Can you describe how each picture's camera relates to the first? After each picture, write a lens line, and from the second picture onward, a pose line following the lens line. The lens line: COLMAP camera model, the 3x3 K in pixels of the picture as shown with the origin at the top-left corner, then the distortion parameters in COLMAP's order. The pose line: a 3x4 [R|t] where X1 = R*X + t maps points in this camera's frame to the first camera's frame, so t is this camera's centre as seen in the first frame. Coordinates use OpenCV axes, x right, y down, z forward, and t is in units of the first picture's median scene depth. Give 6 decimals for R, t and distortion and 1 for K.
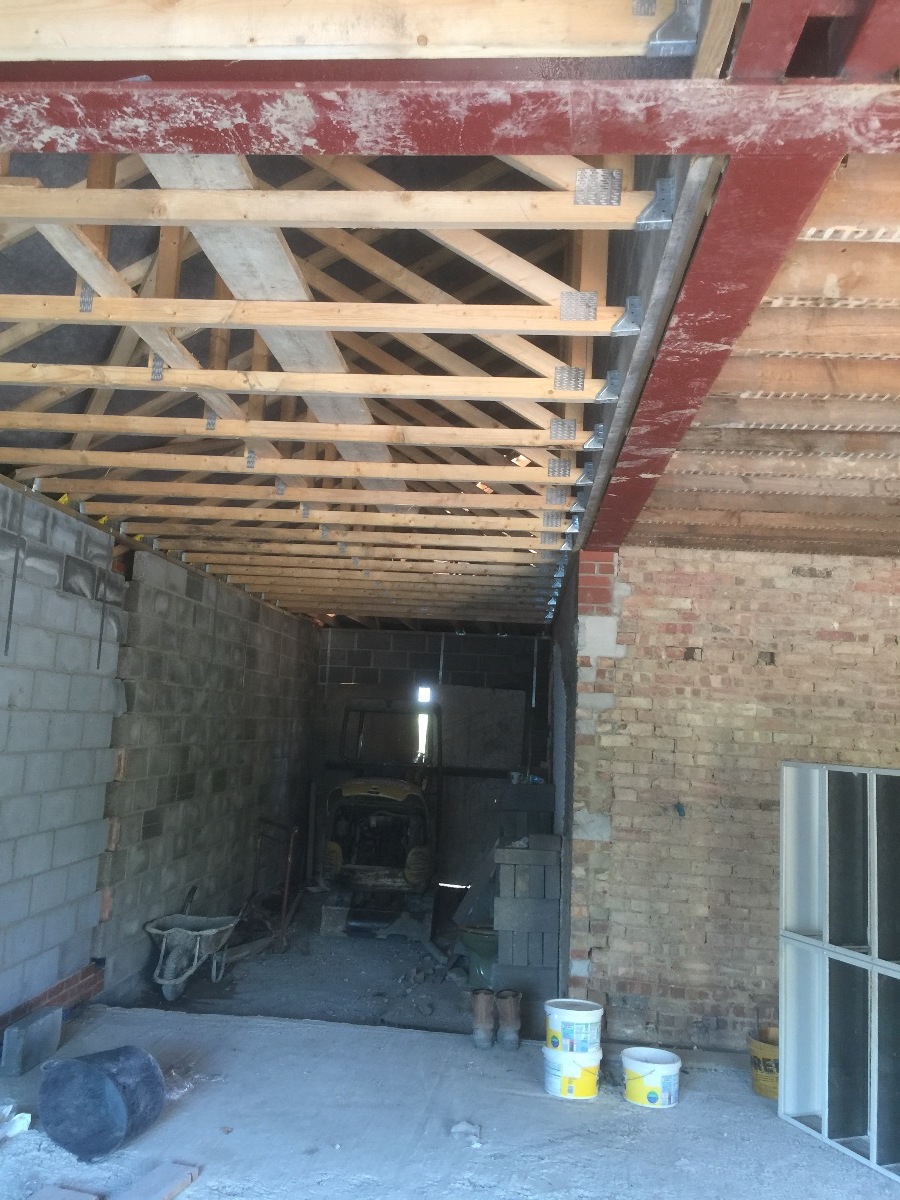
lens RADIAL K [[1042.7, 0, 450.0], [0, 1042.7, 600.0], [0, 0, 1]] dist [0.102327, -0.124220]
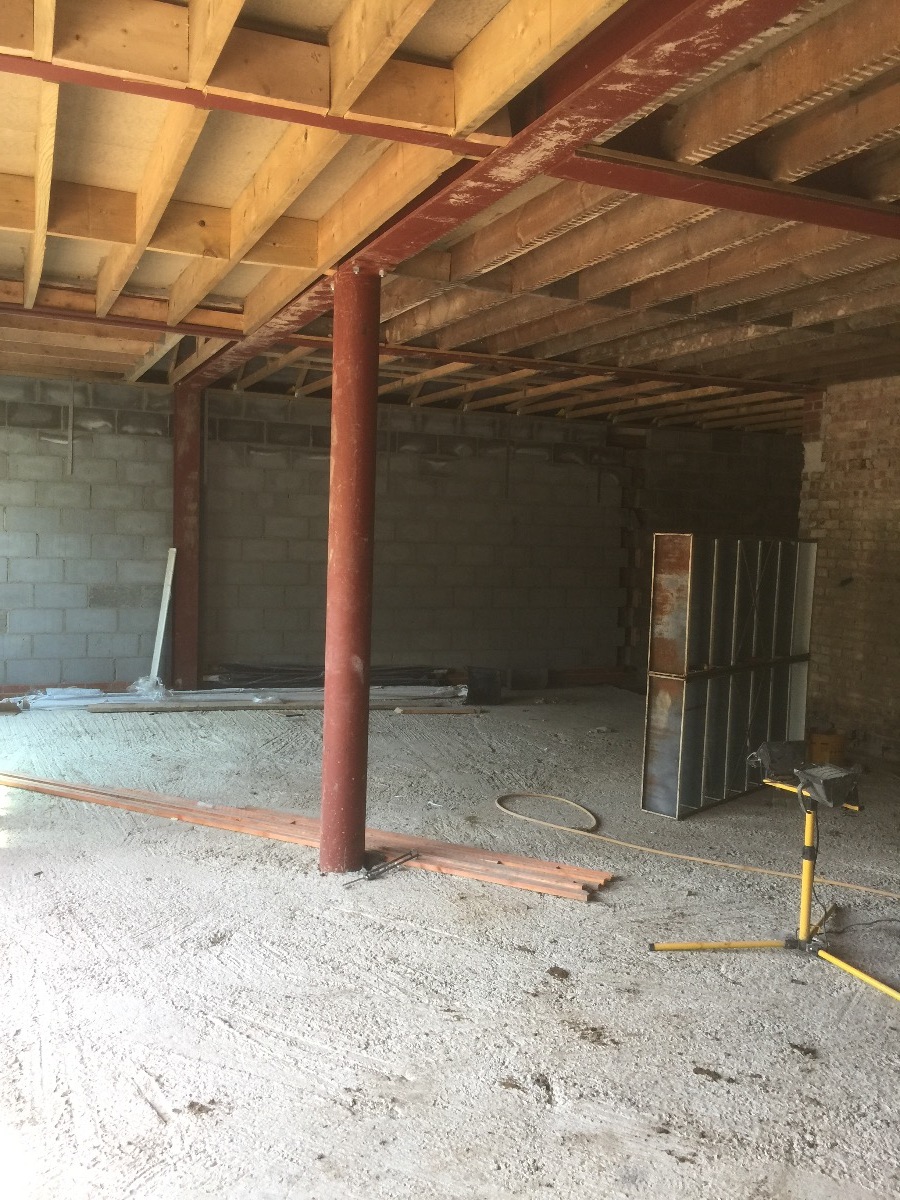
lens RADIAL K [[1042.7, 0, 450.0], [0, 1042.7, 600.0], [0, 0, 1]] dist [0.102327, -0.124220]
pose [[0.472293, 0.024956, -0.881088, 1.139179], [0.098782, 0.991804, 0.081042, 0.062078], [0.875889, -0.125311, 0.465957, -0.067647]]
